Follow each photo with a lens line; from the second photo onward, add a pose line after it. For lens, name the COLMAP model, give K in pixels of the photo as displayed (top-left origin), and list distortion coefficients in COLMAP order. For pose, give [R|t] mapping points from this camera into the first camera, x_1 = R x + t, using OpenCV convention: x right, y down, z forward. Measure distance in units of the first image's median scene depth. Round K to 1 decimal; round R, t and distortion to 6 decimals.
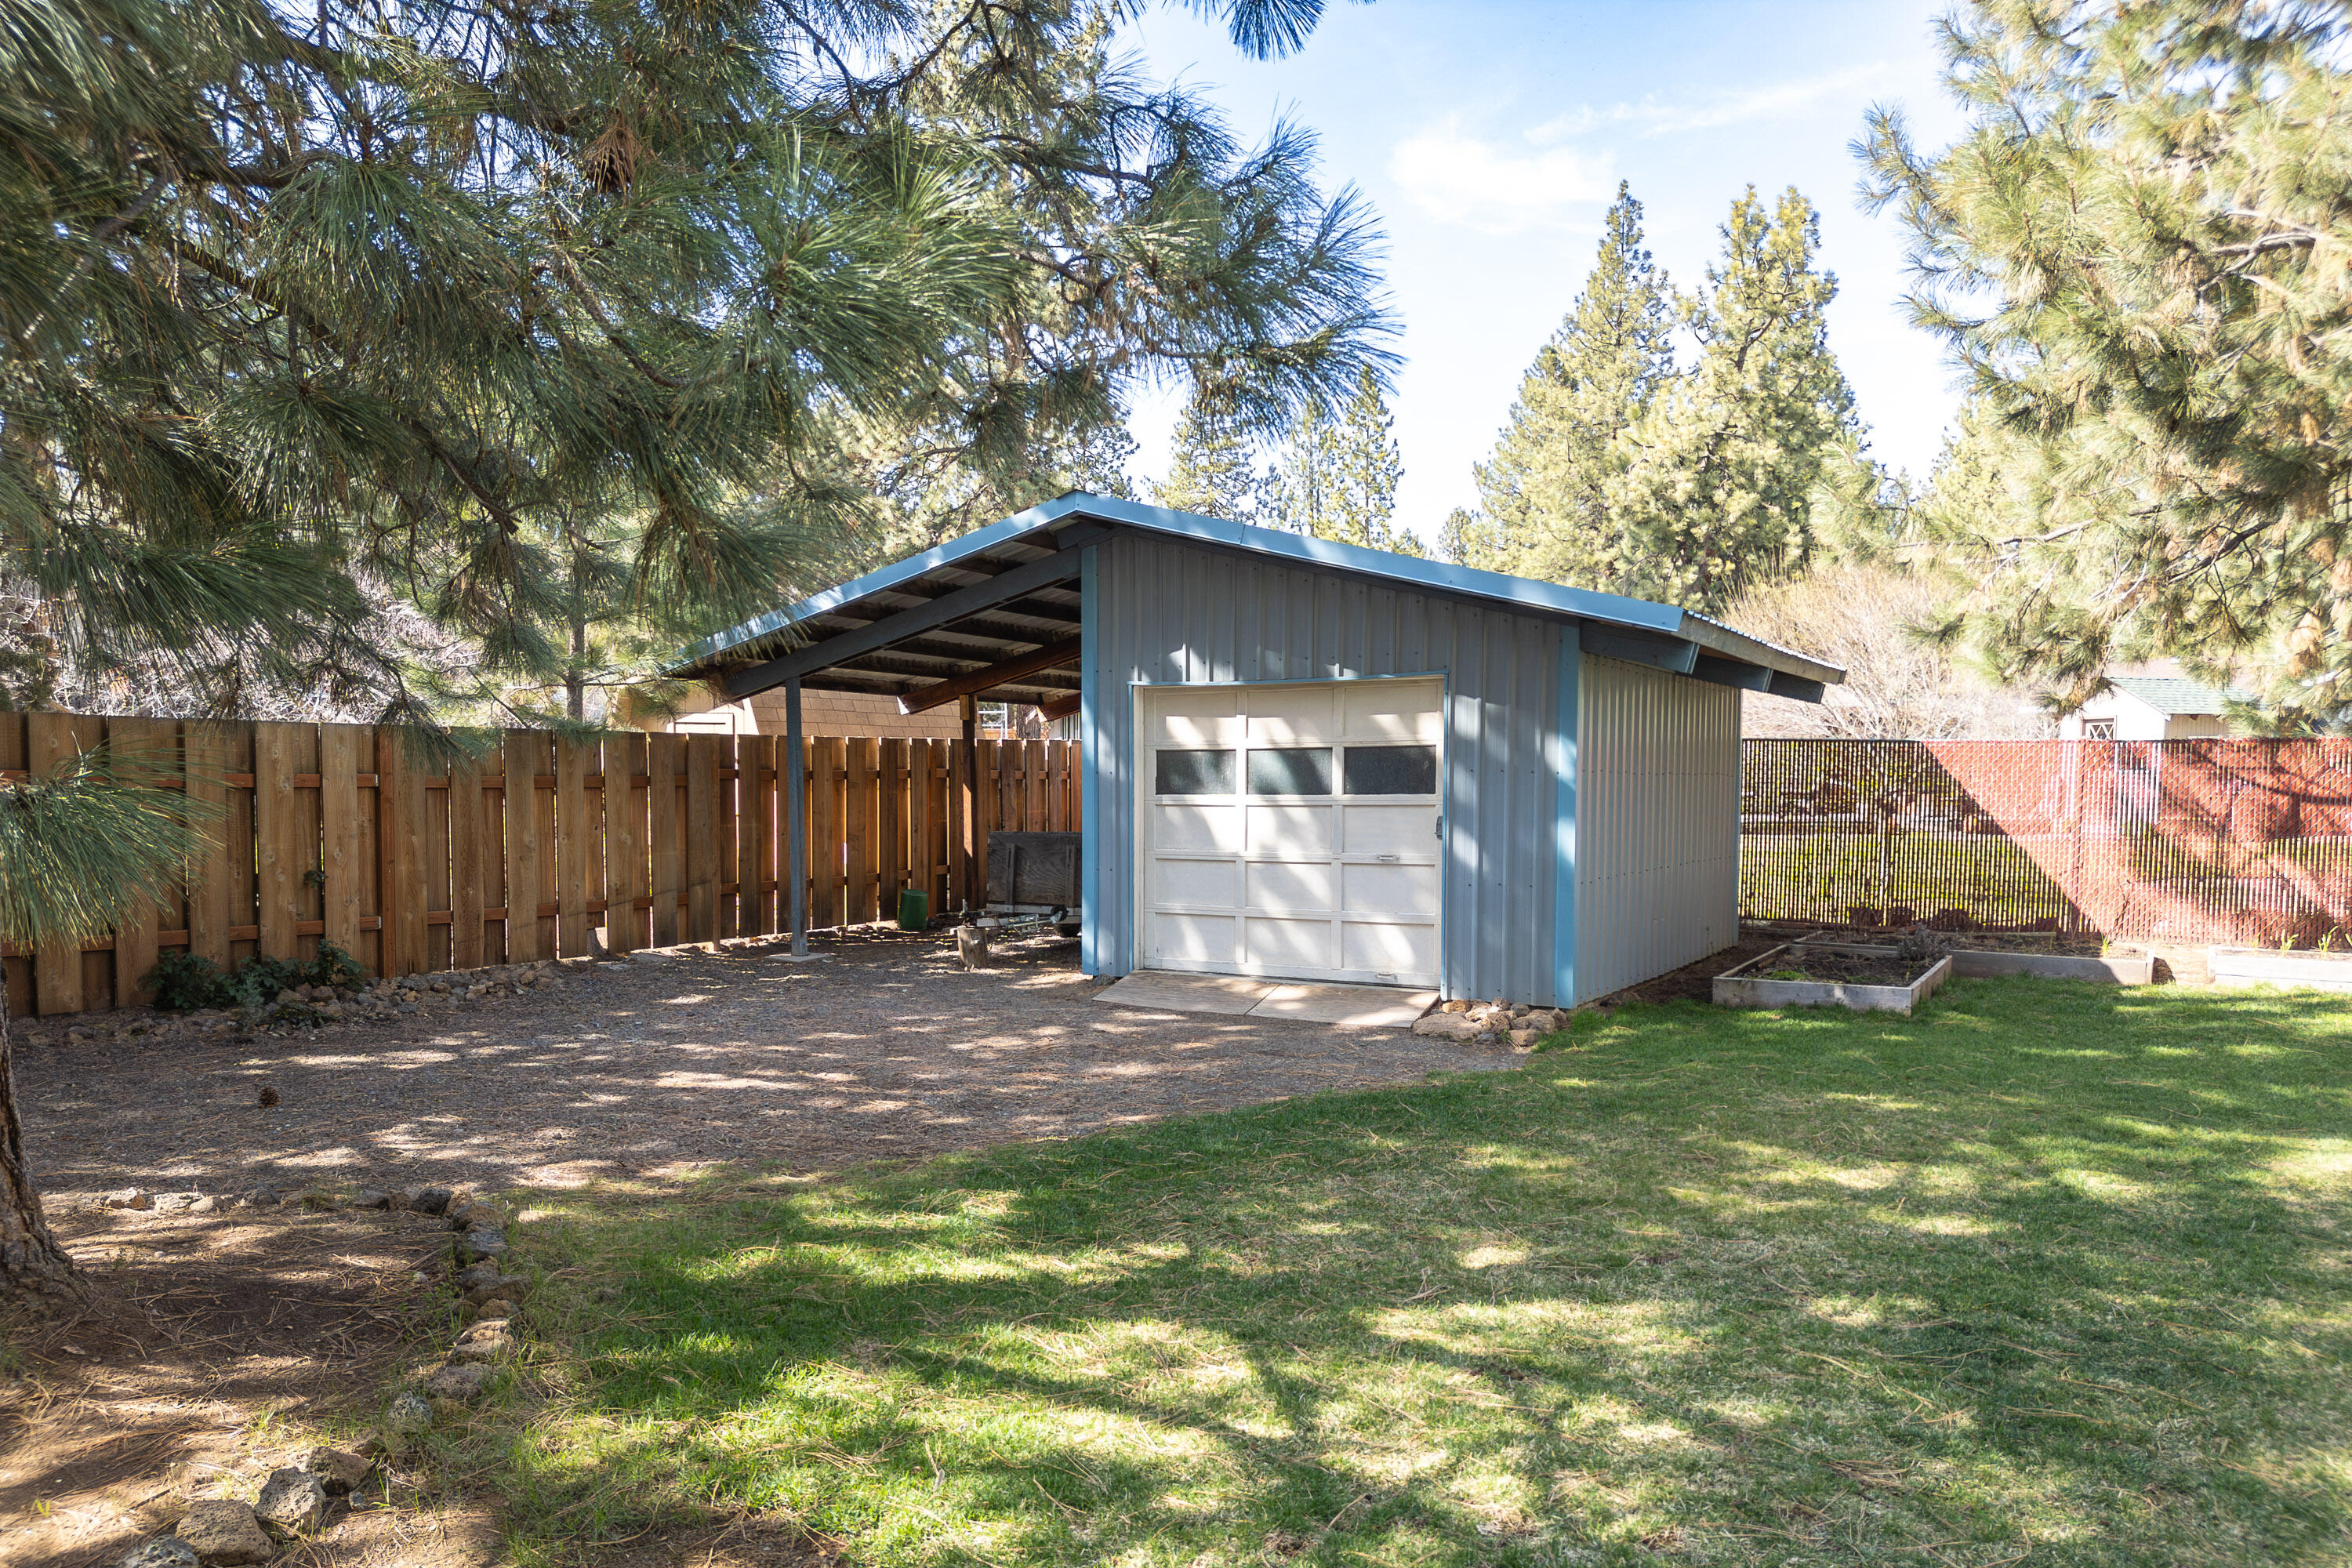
lens RADIAL K [[1636.0, 0, 1181.3], [0, 1636.0, 855.2], [0, 0, 1]] dist [0.080048, -0.095996]
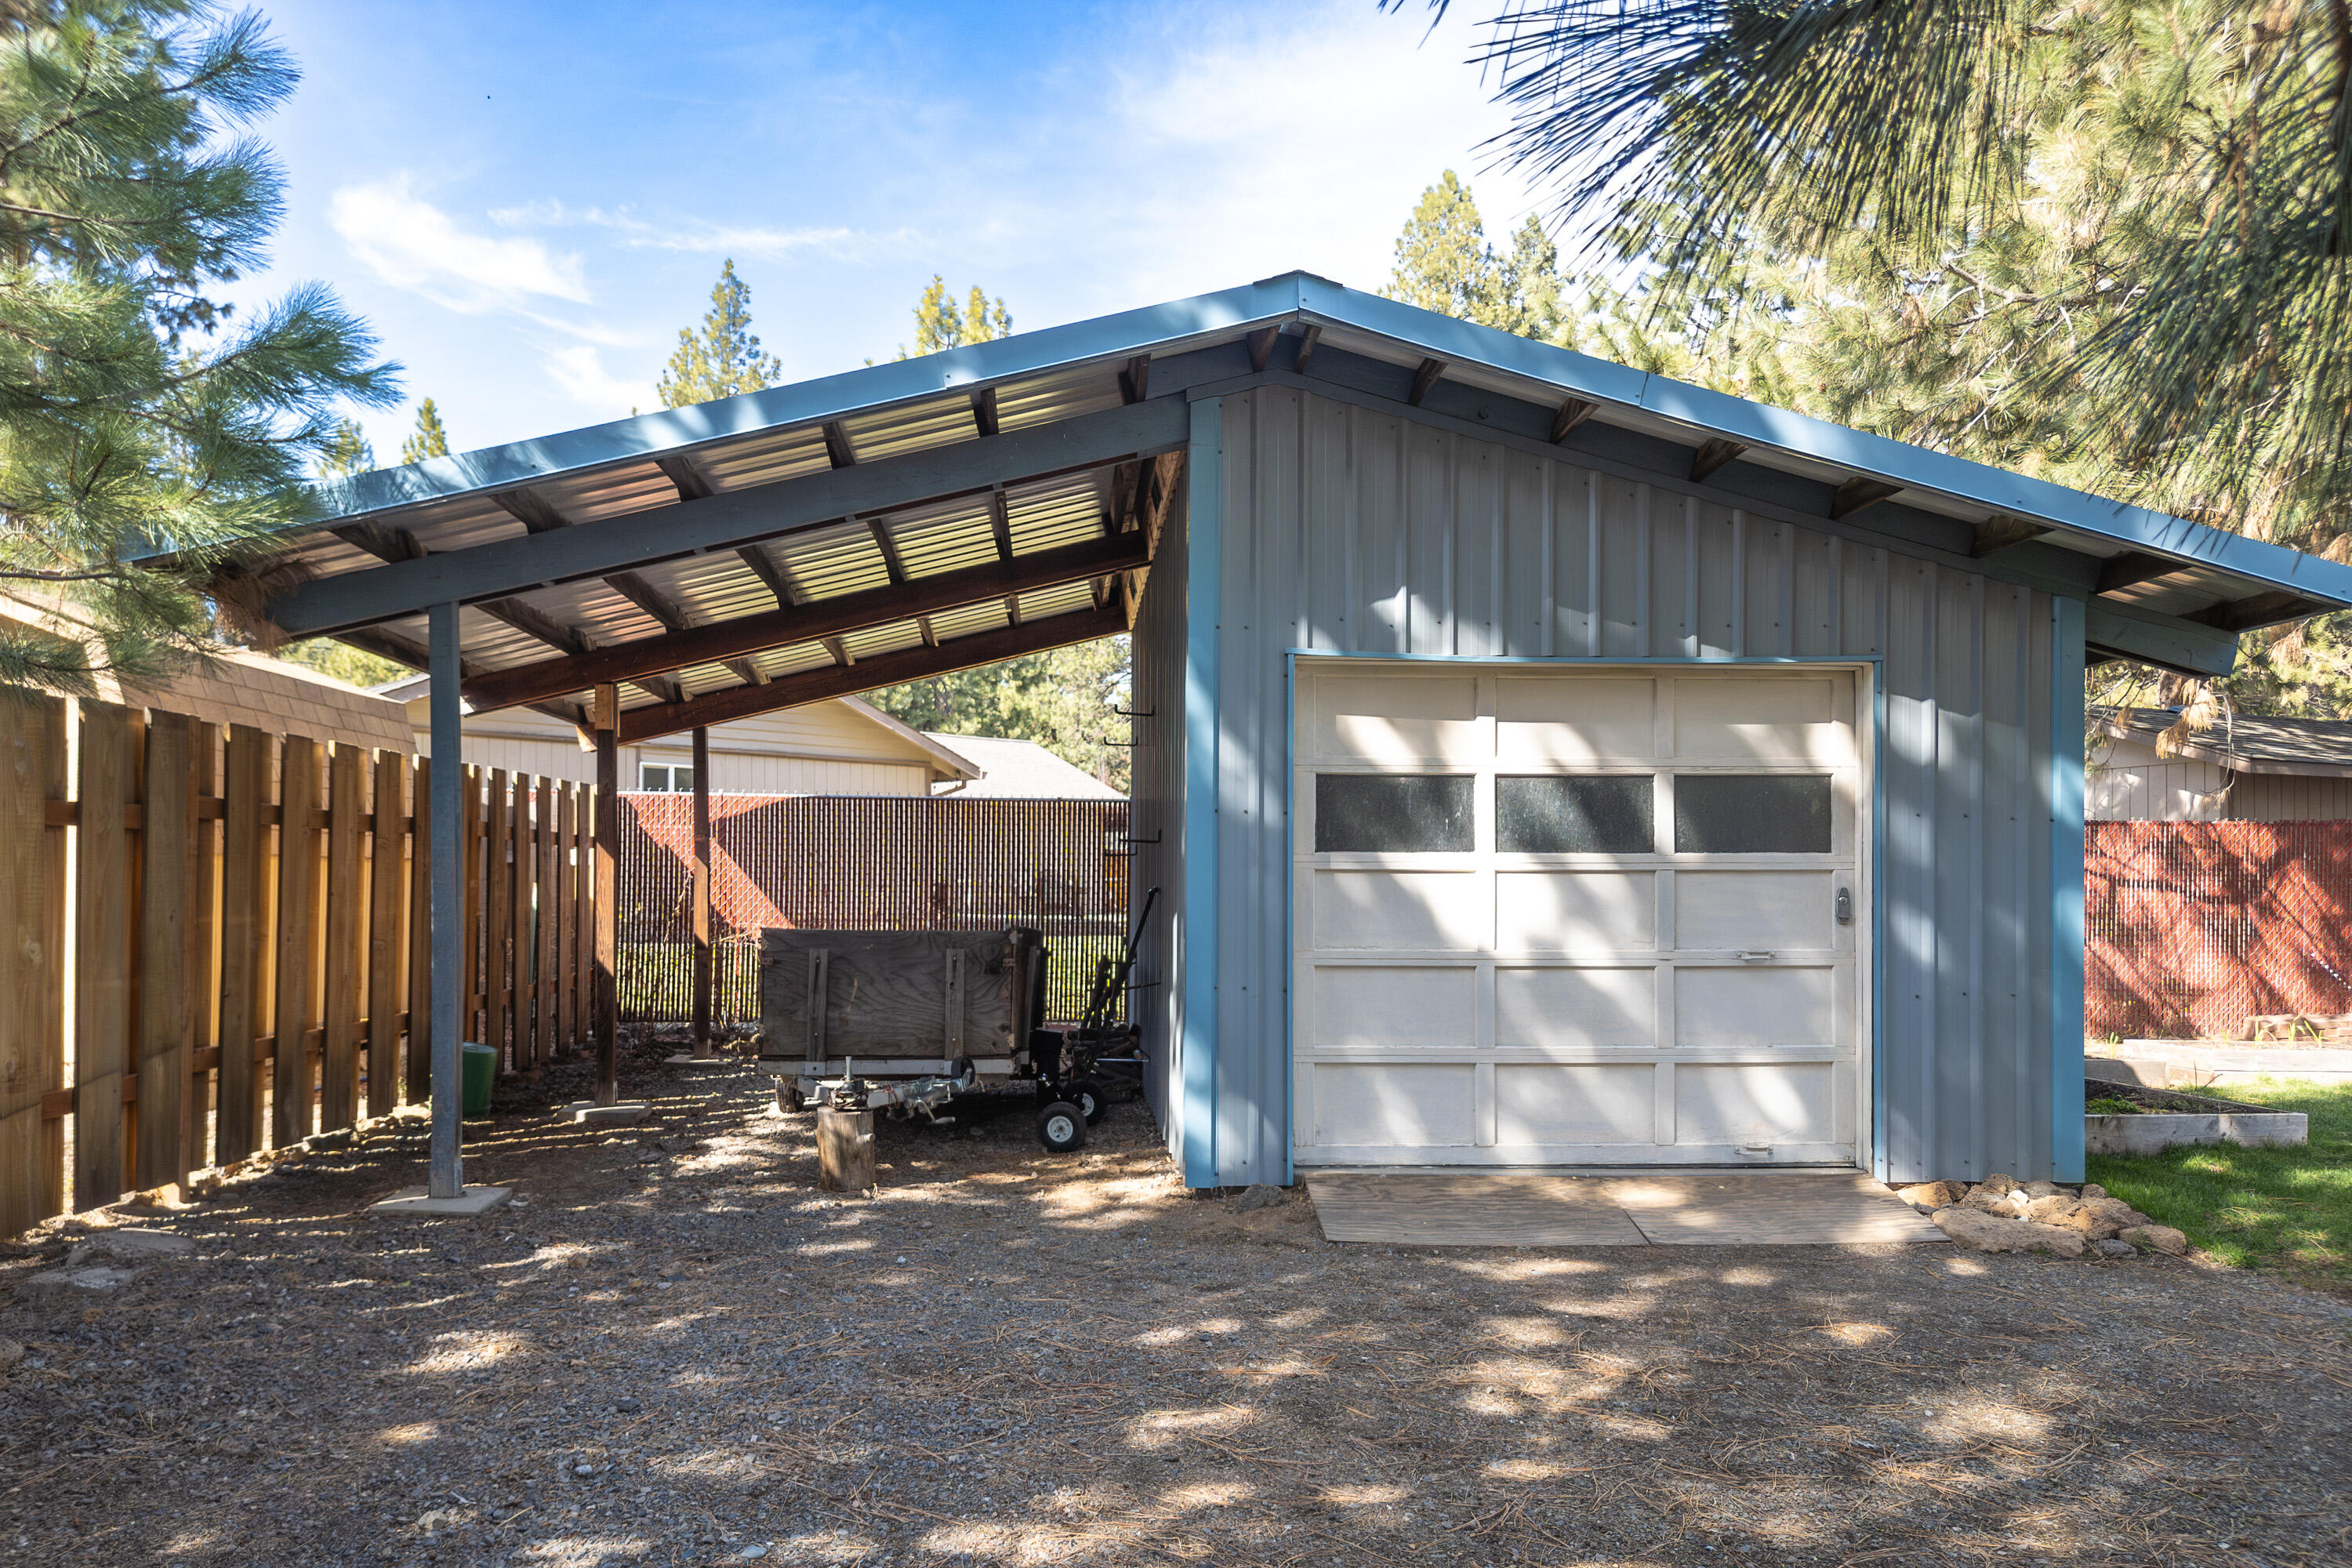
lens RADIAL K [[1636.0, 0, 1181.3], [0, 1636.0, 855.2], [0, 0, 1]] dist [0.080048, -0.095996]
pose [[0.824760, 0.017005, 0.565227, -0.383977], [0.019656, 0.998082, -0.058710, -0.003979], [-0.565141, 0.059532, 0.822843, 0.586157]]
